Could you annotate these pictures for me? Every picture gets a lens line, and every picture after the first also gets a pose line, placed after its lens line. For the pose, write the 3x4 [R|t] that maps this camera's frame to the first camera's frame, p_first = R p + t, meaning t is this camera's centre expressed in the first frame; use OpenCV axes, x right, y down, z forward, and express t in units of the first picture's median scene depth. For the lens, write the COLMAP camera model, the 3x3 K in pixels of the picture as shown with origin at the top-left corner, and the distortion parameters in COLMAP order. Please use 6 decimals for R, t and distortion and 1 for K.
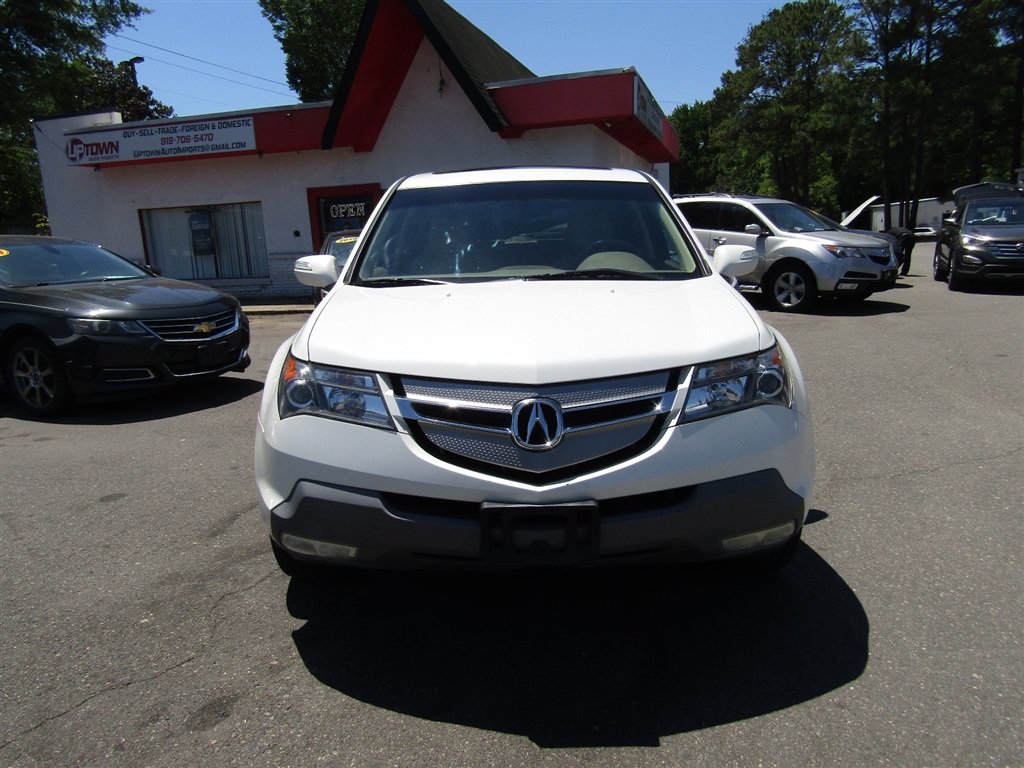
lens RADIAL K [[708.7, 0, 510.2], [0, 708.7, 378.9], [0, 0, 1]] dist [-0.008497, -0.002586]
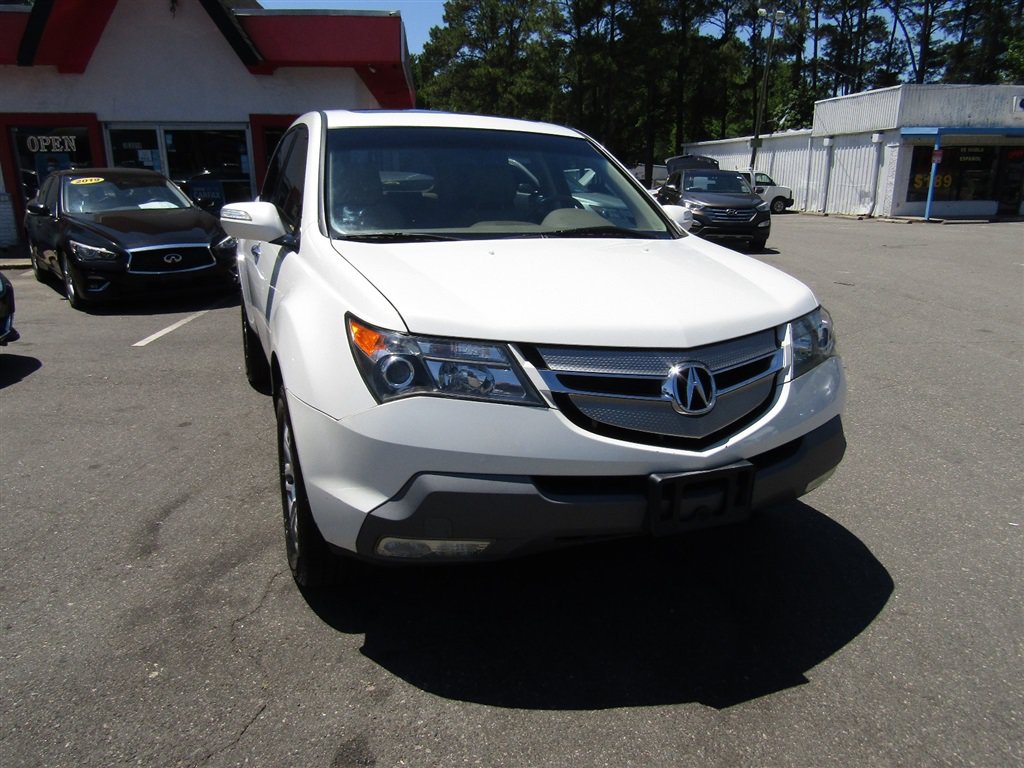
lens RADIAL K [[707.7, 0, 508.2], [0, 707.7, 380.0], [0, 0, 1]] dist [-0.004070, -0.005818]
pose [[0.923386, -0.060810, 0.379027, -0.168098], [0.036354, 0.996788, 0.071357, -0.008051], [-0.382148, -0.052111, 0.922631, 0.060029]]
